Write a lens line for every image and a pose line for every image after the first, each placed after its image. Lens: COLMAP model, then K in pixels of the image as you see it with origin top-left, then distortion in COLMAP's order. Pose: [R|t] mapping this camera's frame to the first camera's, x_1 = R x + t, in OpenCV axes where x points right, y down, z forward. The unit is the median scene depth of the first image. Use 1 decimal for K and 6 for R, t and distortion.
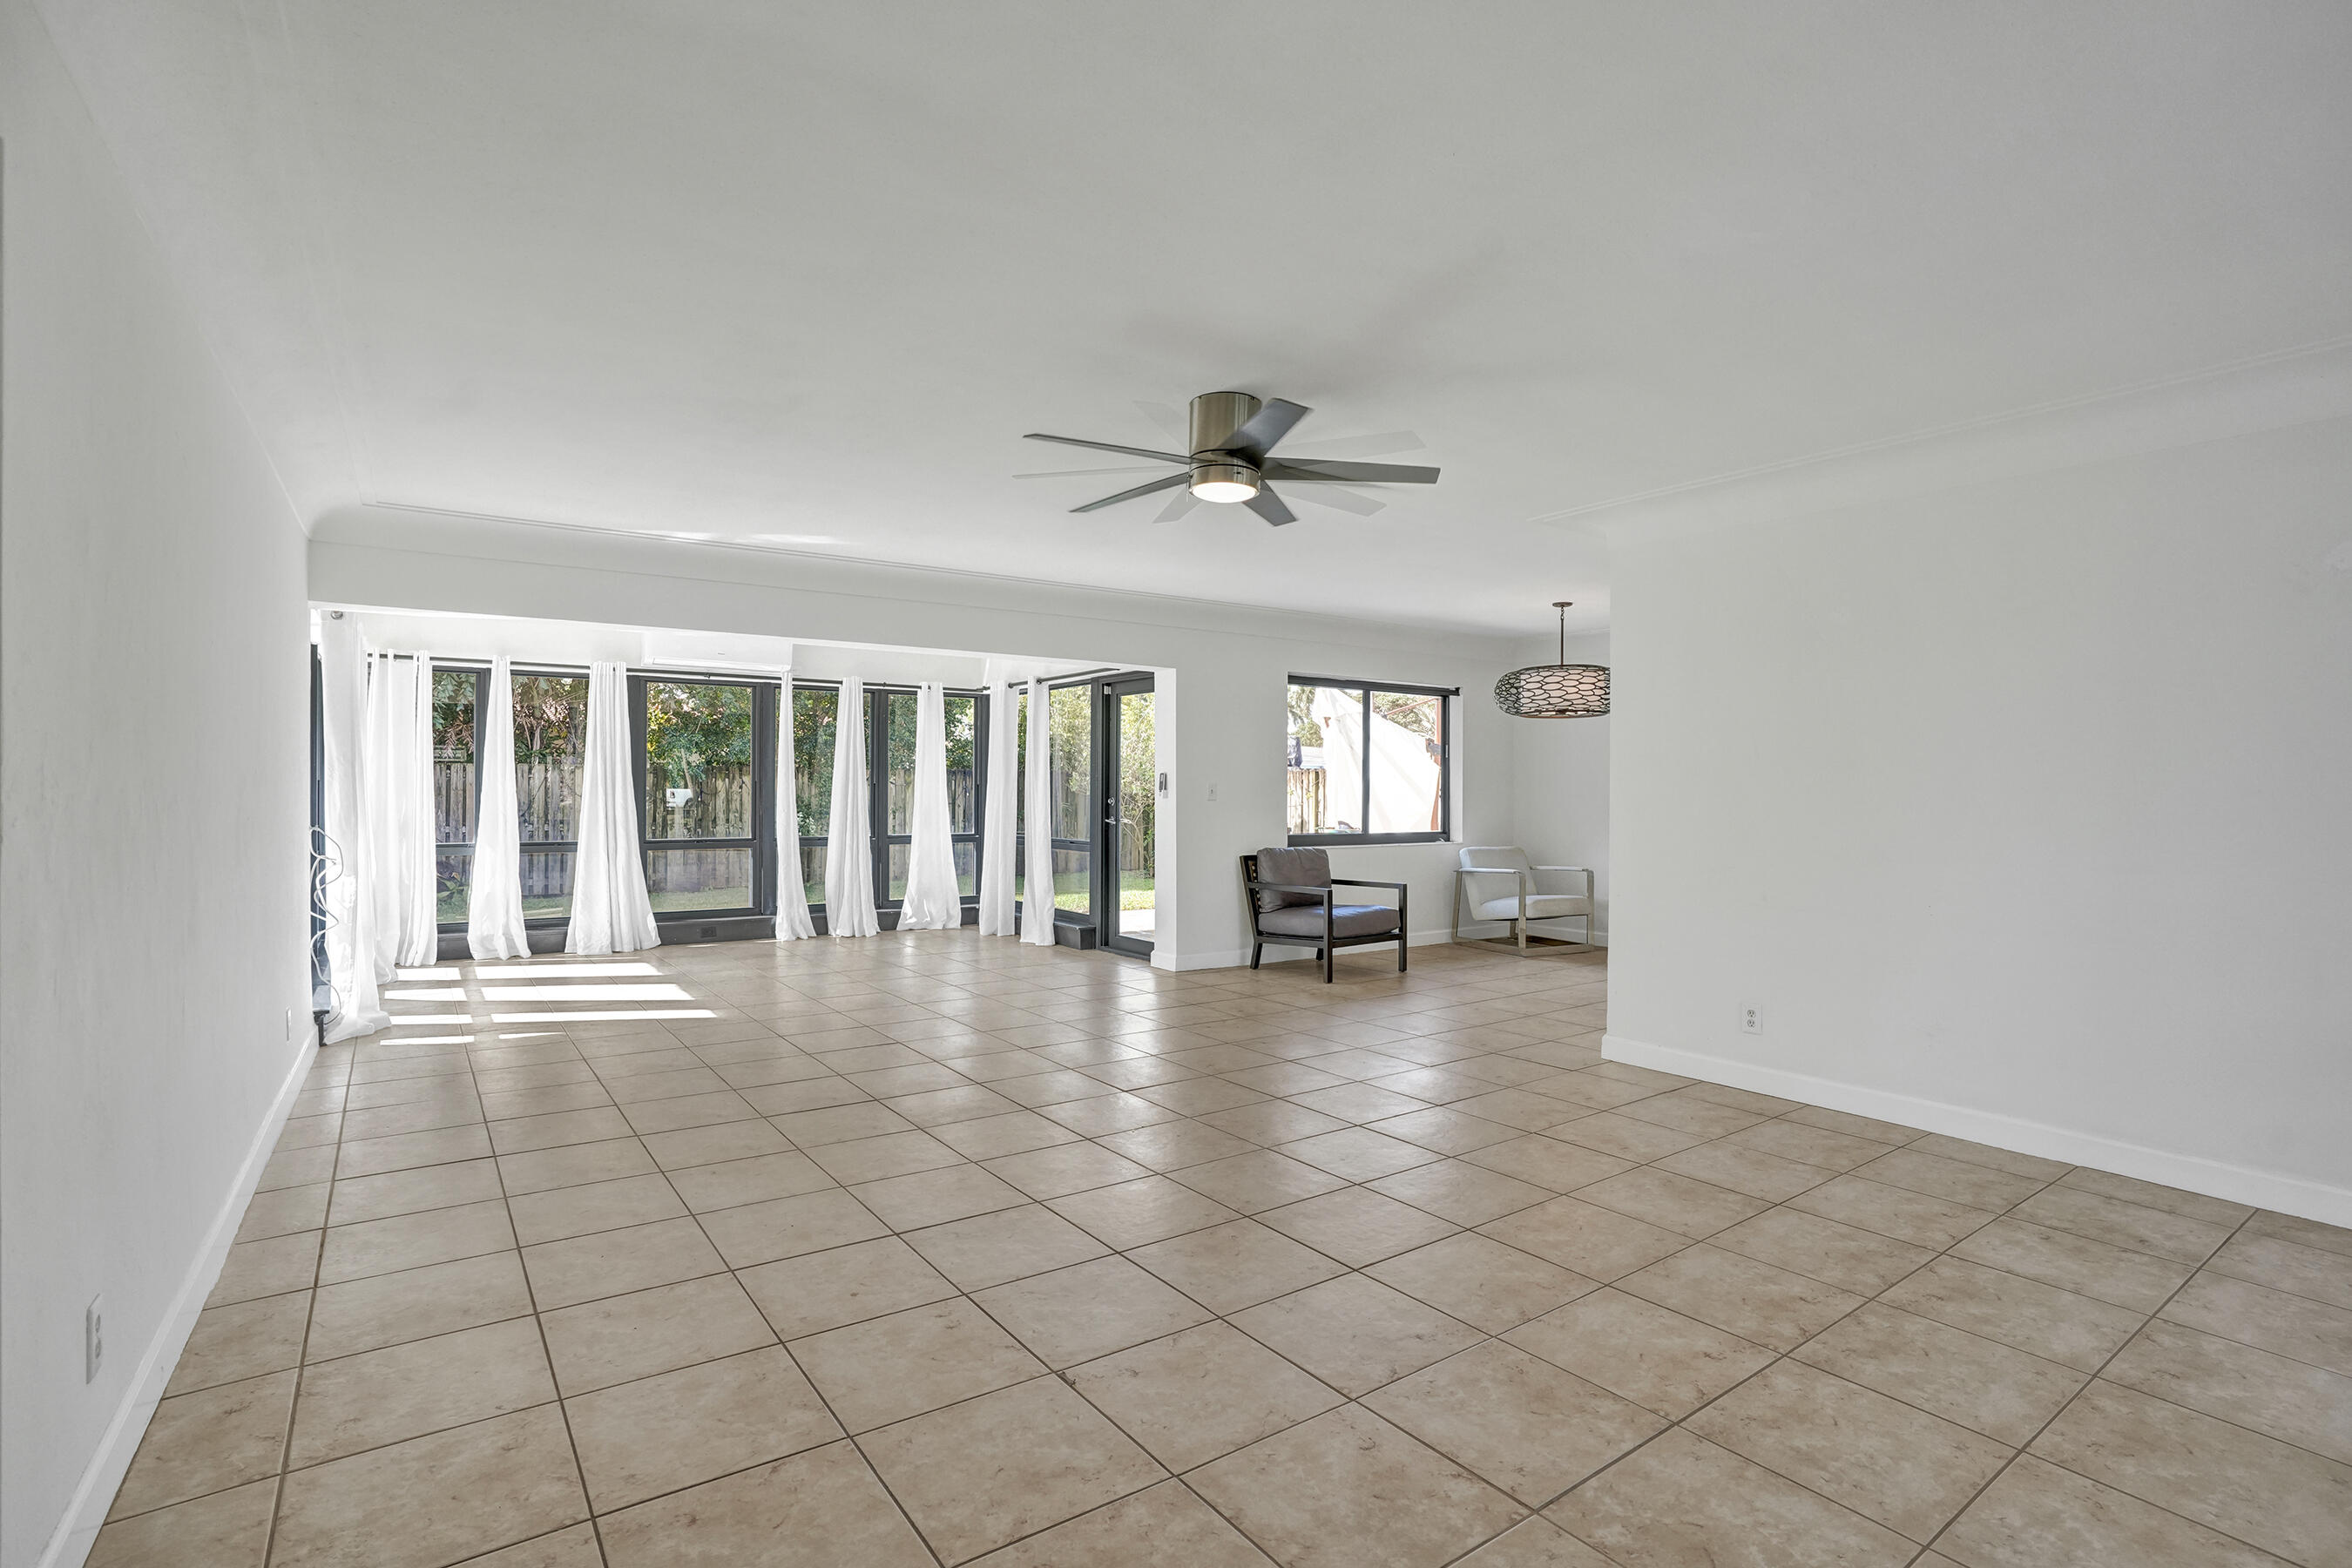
lens RADIAL K [[1088.2, 0, 1188.5], [0, 1088.2, 774.0], [0, 0, 1]] dist [-0.068897, 0.024359]
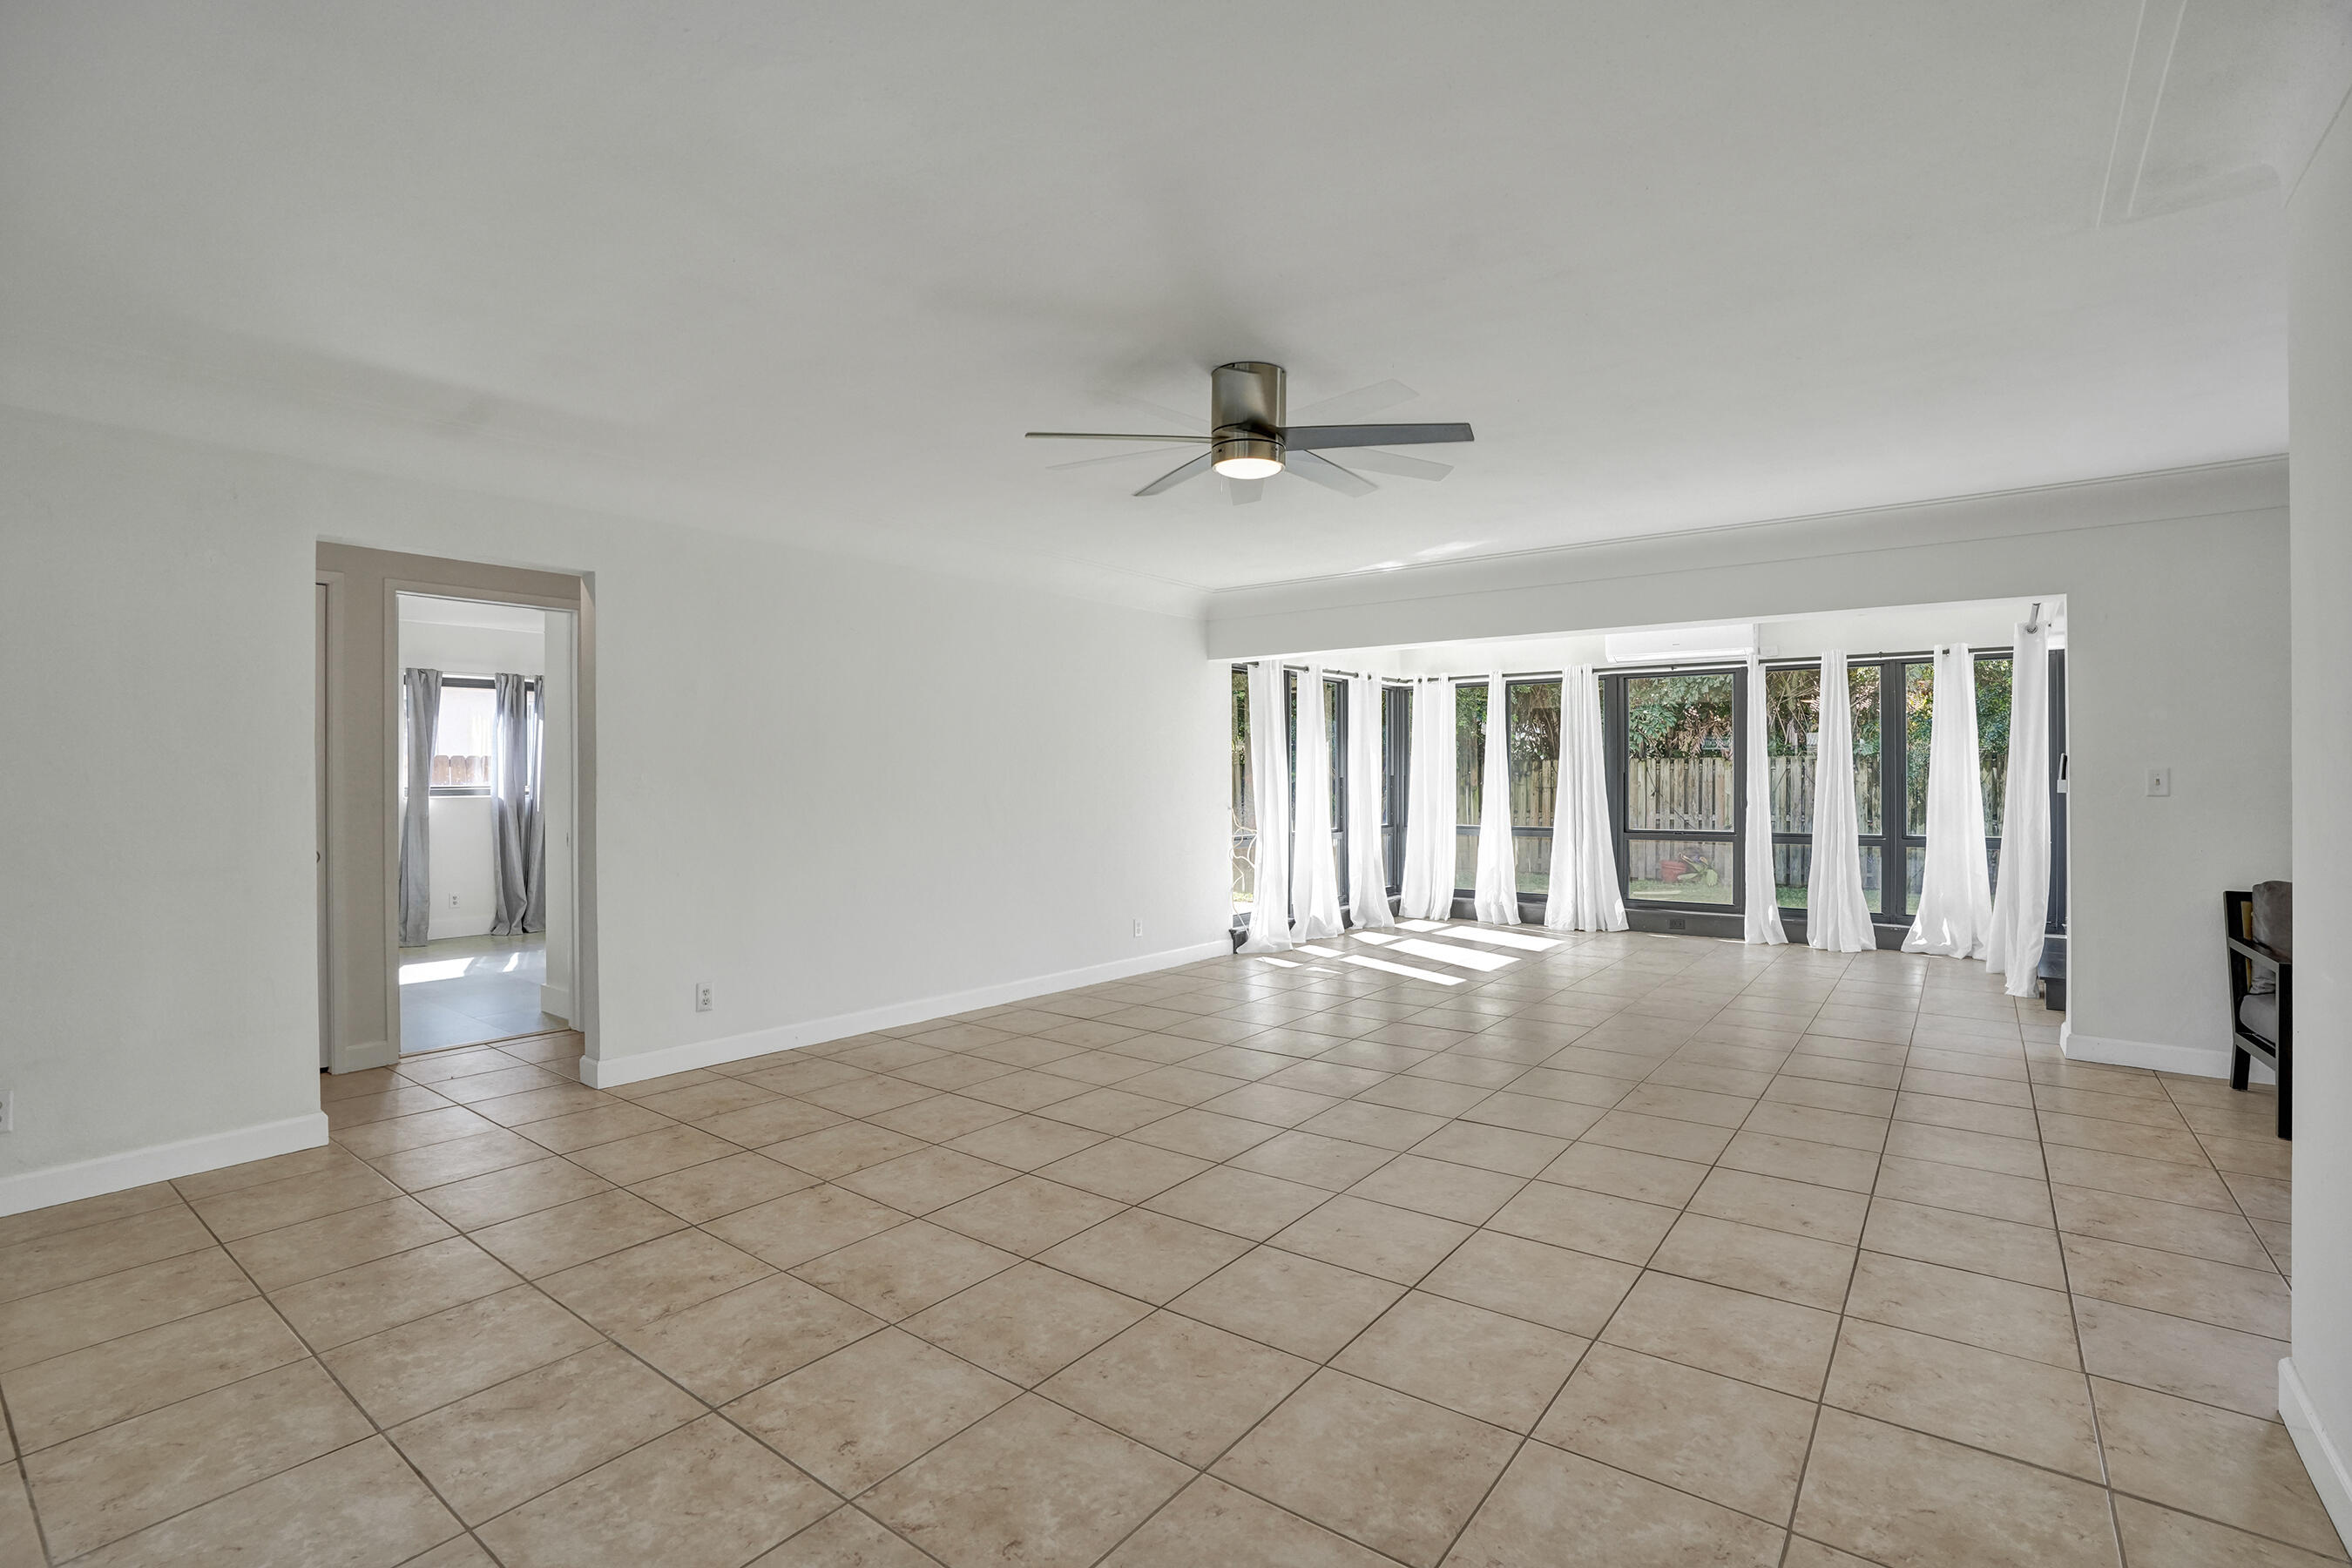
lens RADIAL K [[1088.2, 0, 1188.5], [0, 1088.2, 774.0], [0, 0, 1]] dist [-0.068897, 0.024359]
pose [[0.305971, -0.008899, -0.951999, 0.414274], [0.017088, 0.999847, -0.003854, 0.004432], [0.951888, -0.015088, 0.306076, 0.298410]]
